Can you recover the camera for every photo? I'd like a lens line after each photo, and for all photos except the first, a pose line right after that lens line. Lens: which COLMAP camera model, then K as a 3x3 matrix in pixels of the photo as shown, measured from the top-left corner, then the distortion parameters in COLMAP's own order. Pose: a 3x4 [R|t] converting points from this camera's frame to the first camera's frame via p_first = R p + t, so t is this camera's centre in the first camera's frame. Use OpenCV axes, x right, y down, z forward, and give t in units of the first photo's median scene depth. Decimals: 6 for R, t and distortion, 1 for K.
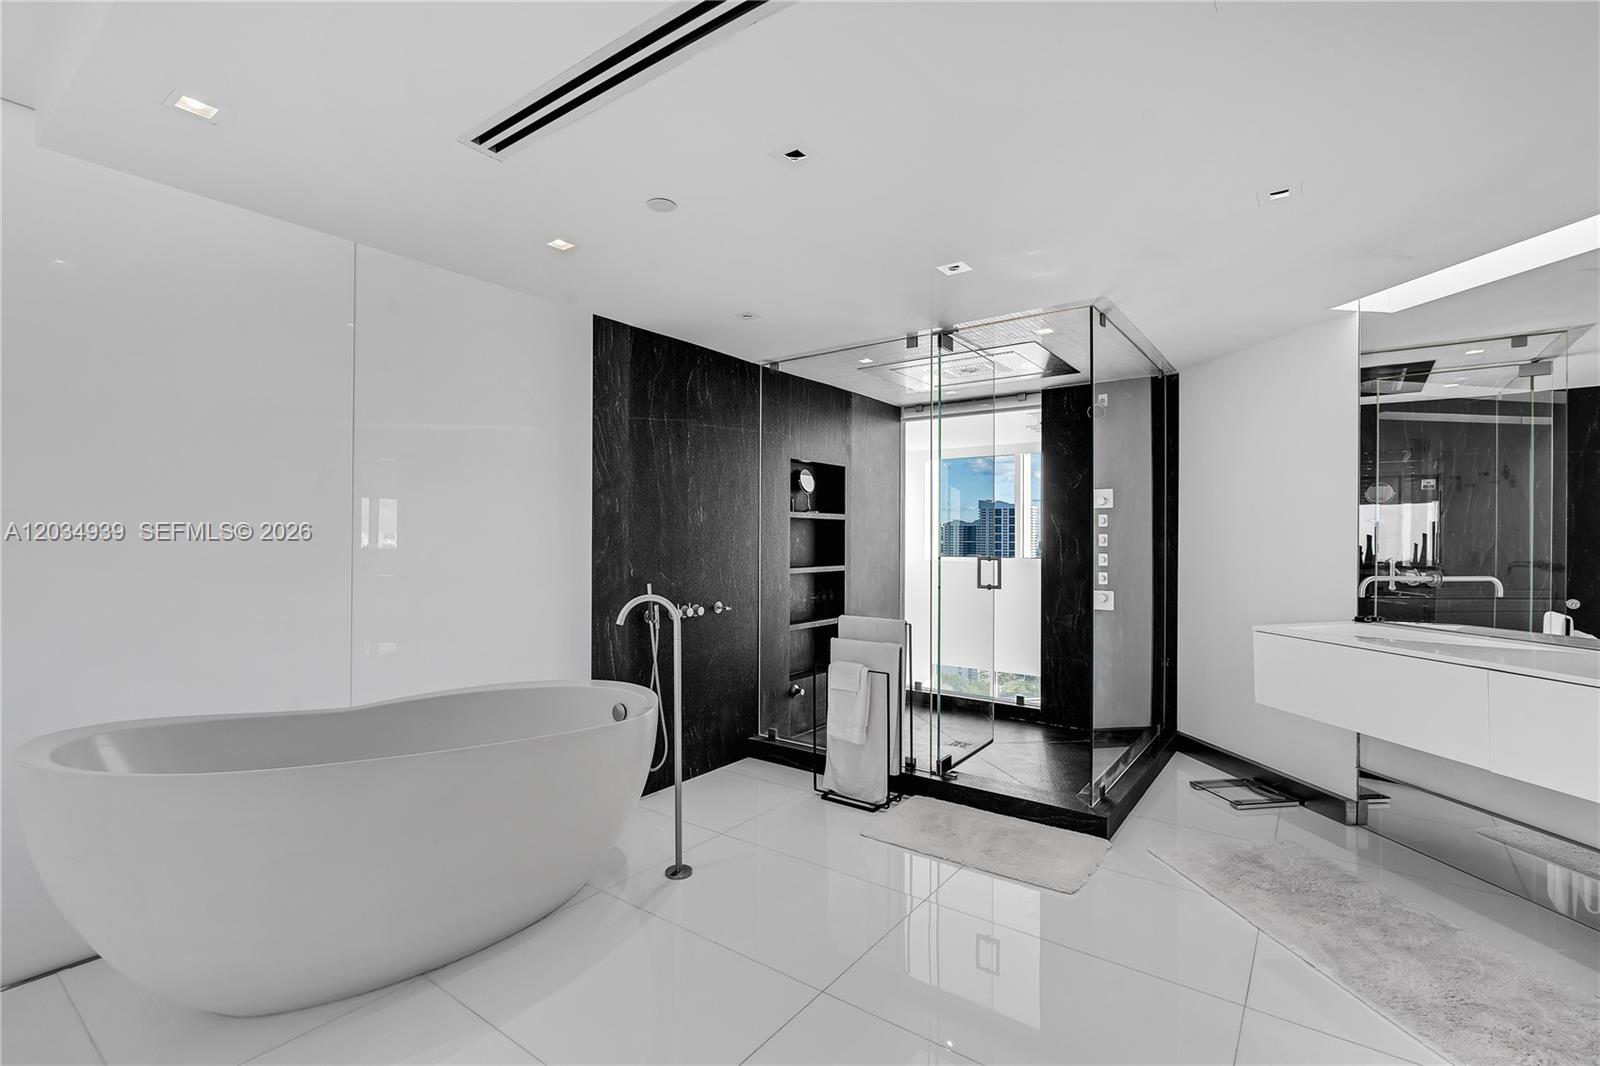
lens RADIAL K [[723.8, 0, 794.3], [0, 723.8, 532.7], [0, 0, 1]] dist [0.001391, 0.000046]
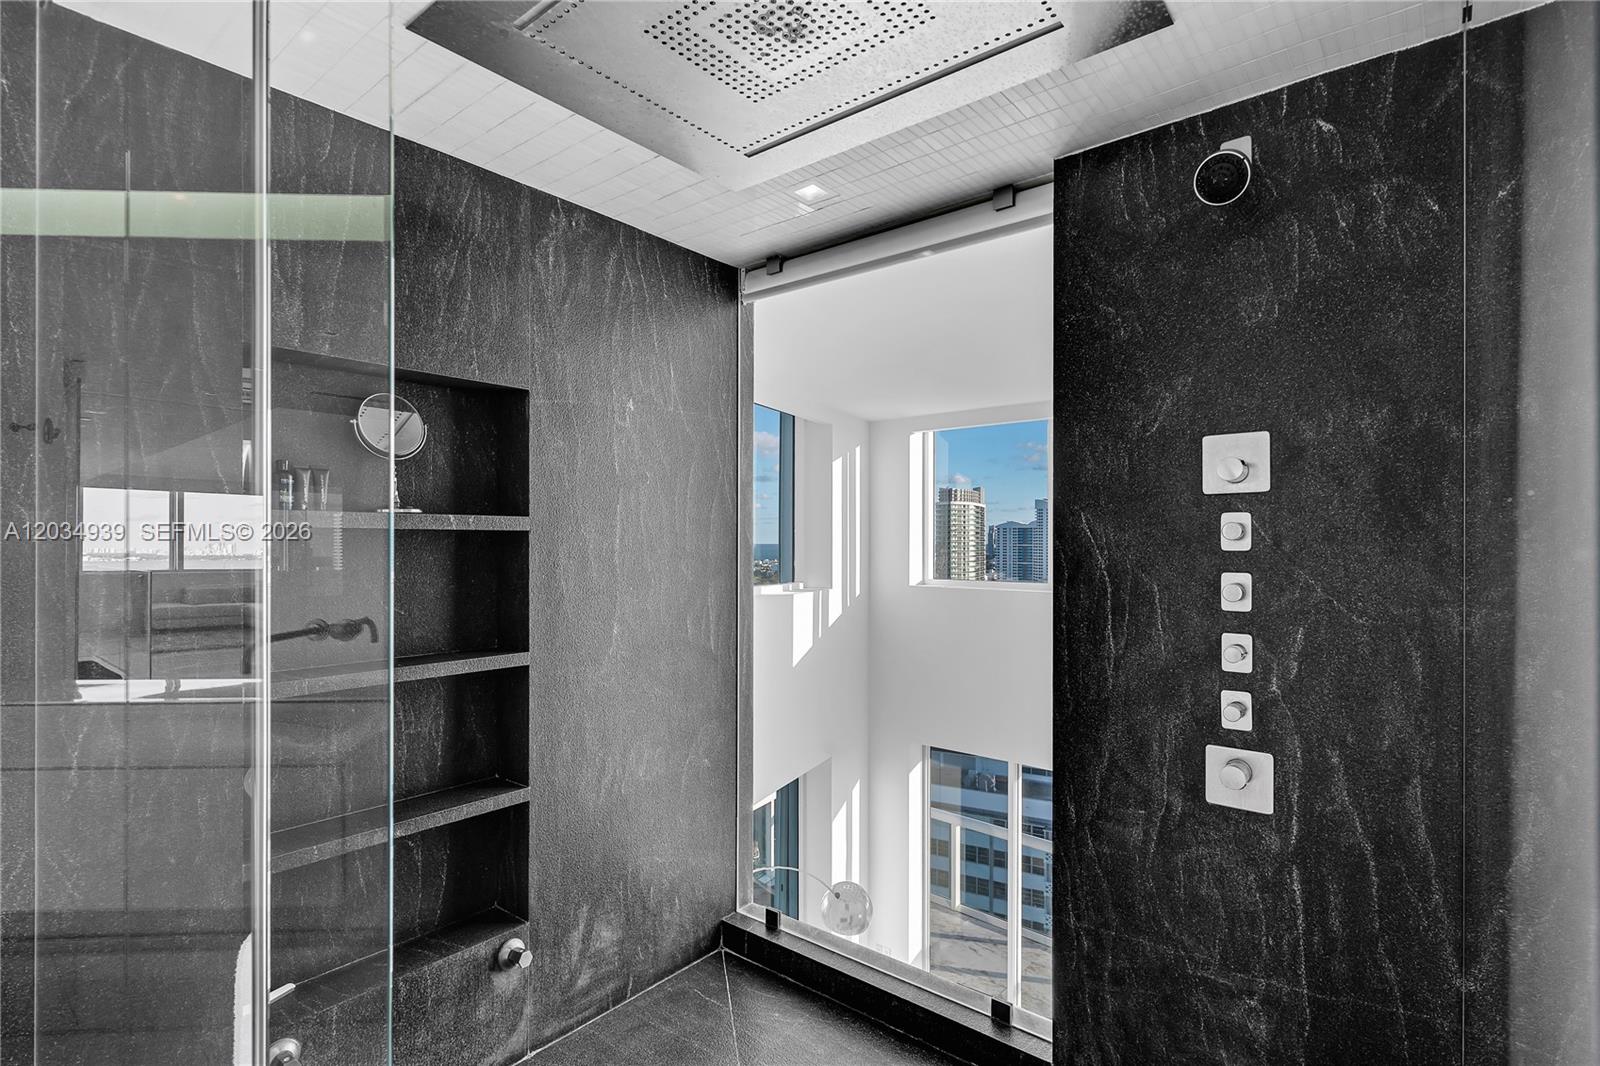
lens RADIAL K [[802.7, 0, 805.7], [0, 802.7, 534.3], [0, 0, 1]] dist [0.000145, -0.000082]
pose [[0.999435, -0.004085, -0.033347, 0.231767], [0.003964, 0.999985, -0.003683, -0.014259], [0.033362, 0.003549, 0.999437, 0.598564]]
